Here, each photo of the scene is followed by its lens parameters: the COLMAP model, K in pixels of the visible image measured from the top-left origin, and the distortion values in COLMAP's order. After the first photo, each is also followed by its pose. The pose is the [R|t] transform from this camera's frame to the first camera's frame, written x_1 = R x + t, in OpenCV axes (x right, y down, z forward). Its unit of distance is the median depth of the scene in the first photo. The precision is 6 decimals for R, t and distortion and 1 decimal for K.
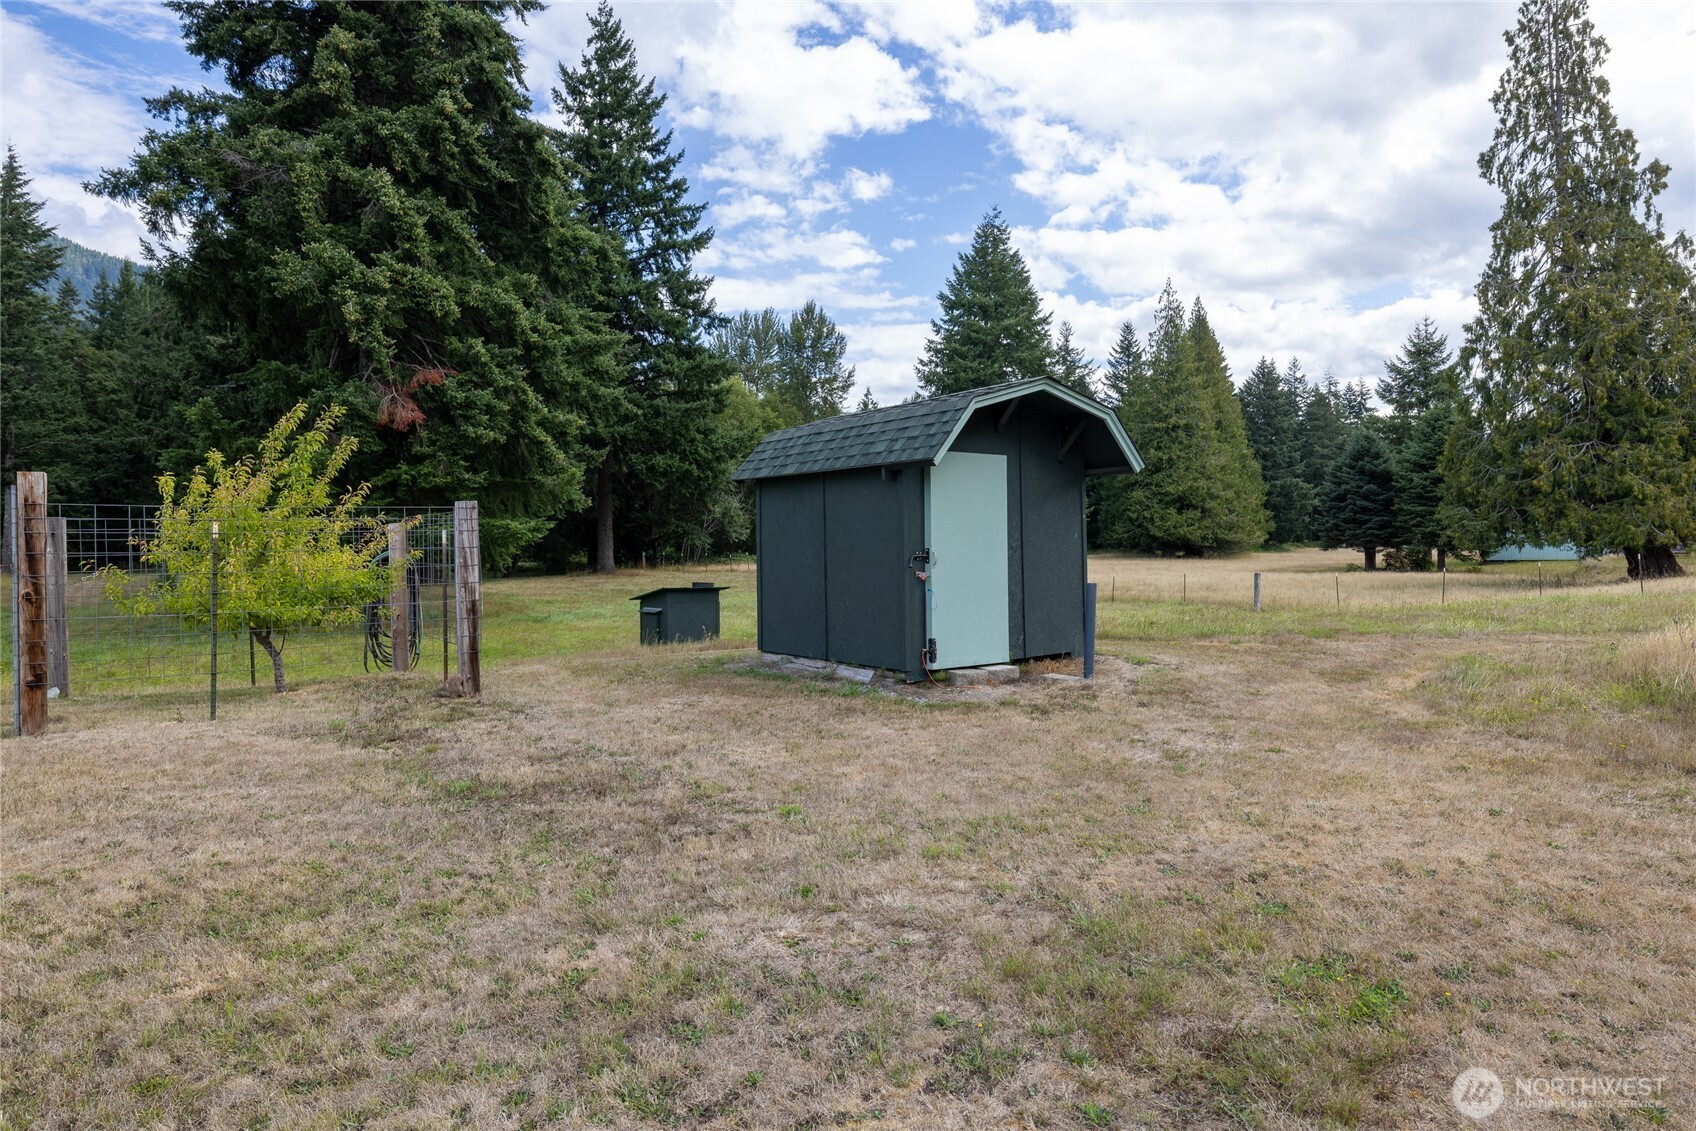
lens RADIAL K [[1019.4, 0, 839.4], [0, 1019.4, 562.7], [0, 0, 1]] dist [-0.004654, 0.004868]
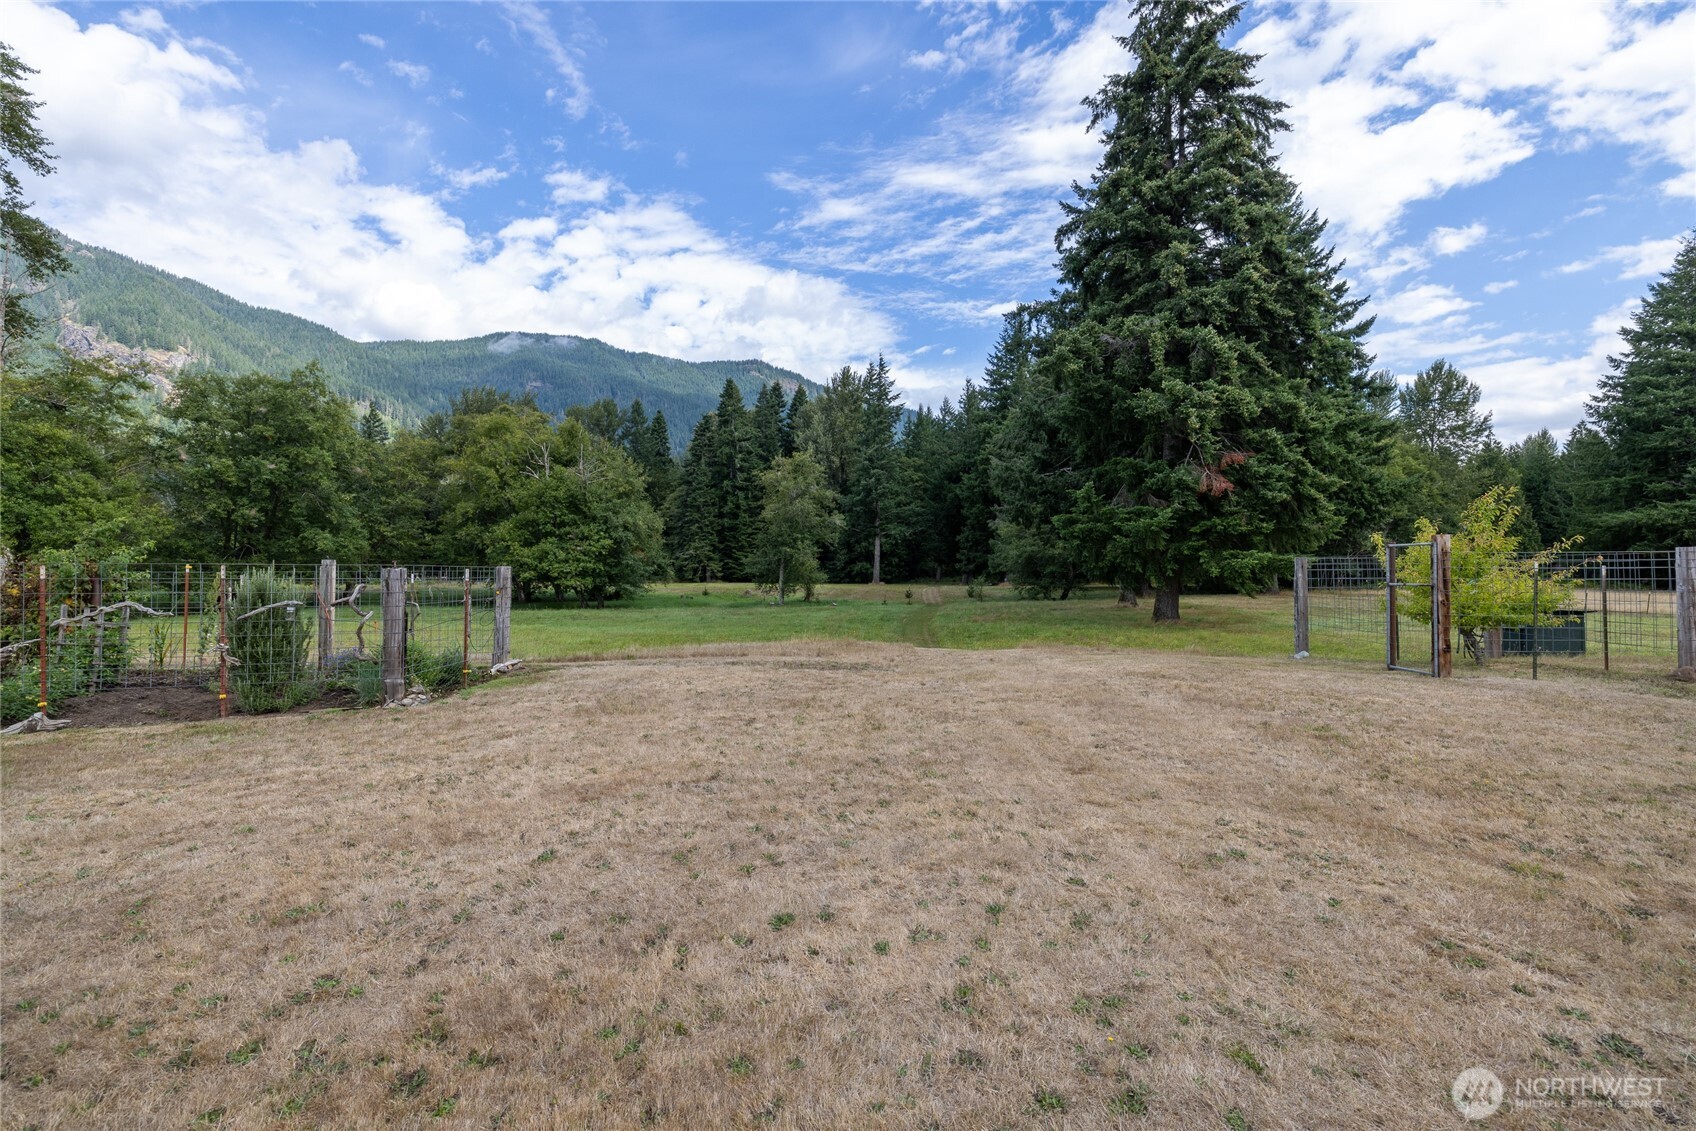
lens RADIAL K [[714.4, 0, 828.1], [0, 714.4, 557.4], [0, 0, 1]] dist [0.005778, -0.000853]
pose [[0.772123, -0.002987, -0.635467, -0.084776], [-0.020053, 0.999376, -0.029063, 0.001227], [0.635157, 0.035183, 0.771581, -0.073770]]
